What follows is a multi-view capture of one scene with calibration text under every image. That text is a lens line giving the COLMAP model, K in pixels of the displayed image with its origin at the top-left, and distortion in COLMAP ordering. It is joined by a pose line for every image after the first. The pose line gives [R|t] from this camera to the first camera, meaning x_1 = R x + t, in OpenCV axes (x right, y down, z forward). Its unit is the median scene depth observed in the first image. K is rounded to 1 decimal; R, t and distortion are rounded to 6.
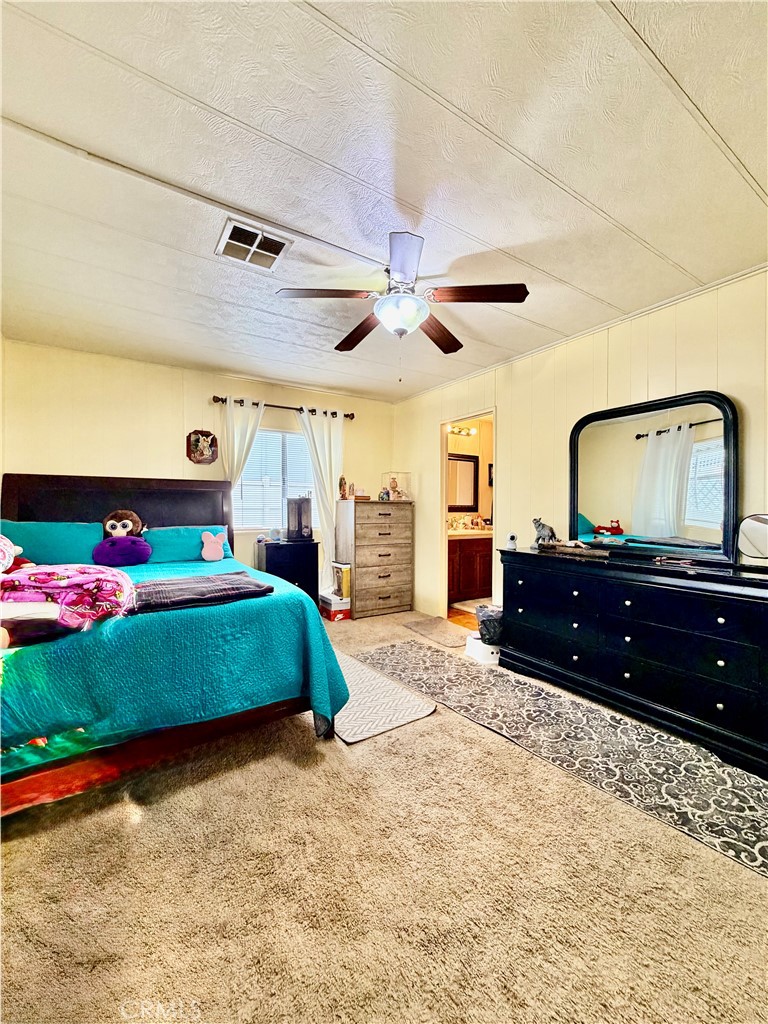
lens RADIAL K [[408.8, 0, 383.4], [0, 408.8, 510.0], [0, 0, 1]] dist [-0.000203, 0.000170]
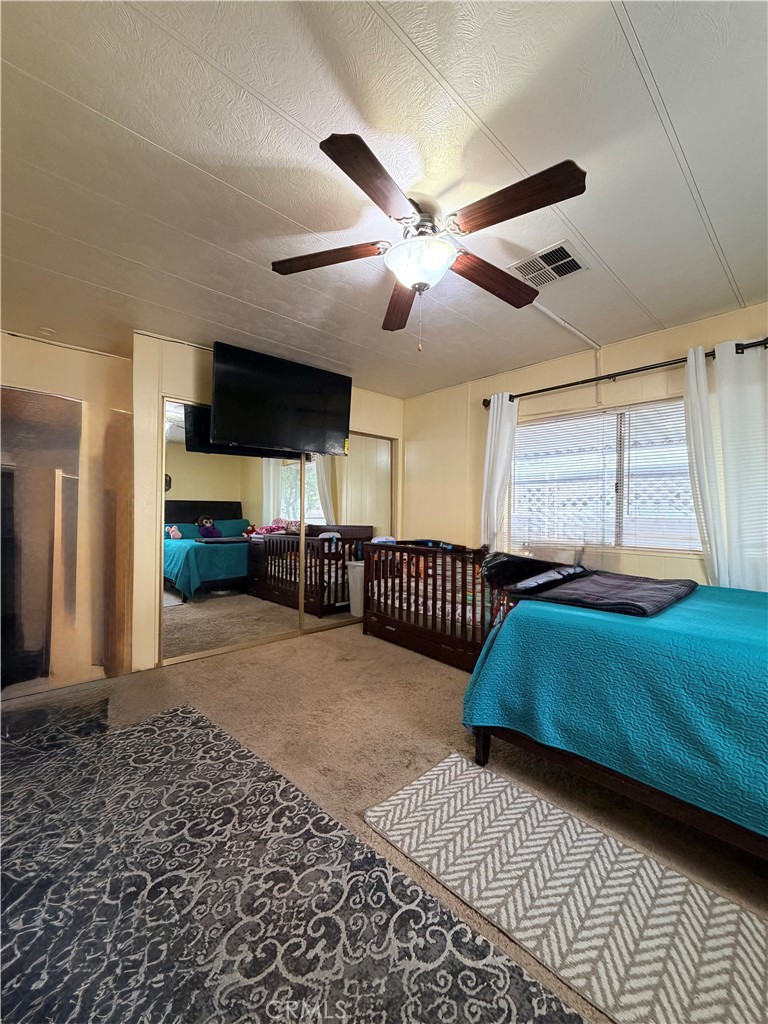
lens RADIAL K [[408.8, 0, 383.4], [0, 408.8, 510.0], [0, 0, 1]] dist [-0.000203, 0.000170]
pose [[-0.985587, -0.014230, -0.168568, 0.206862], [-0.014951, 0.999884, 0.003012, -0.009994], [0.168505, 0.005489, -0.985685, 1.567010]]
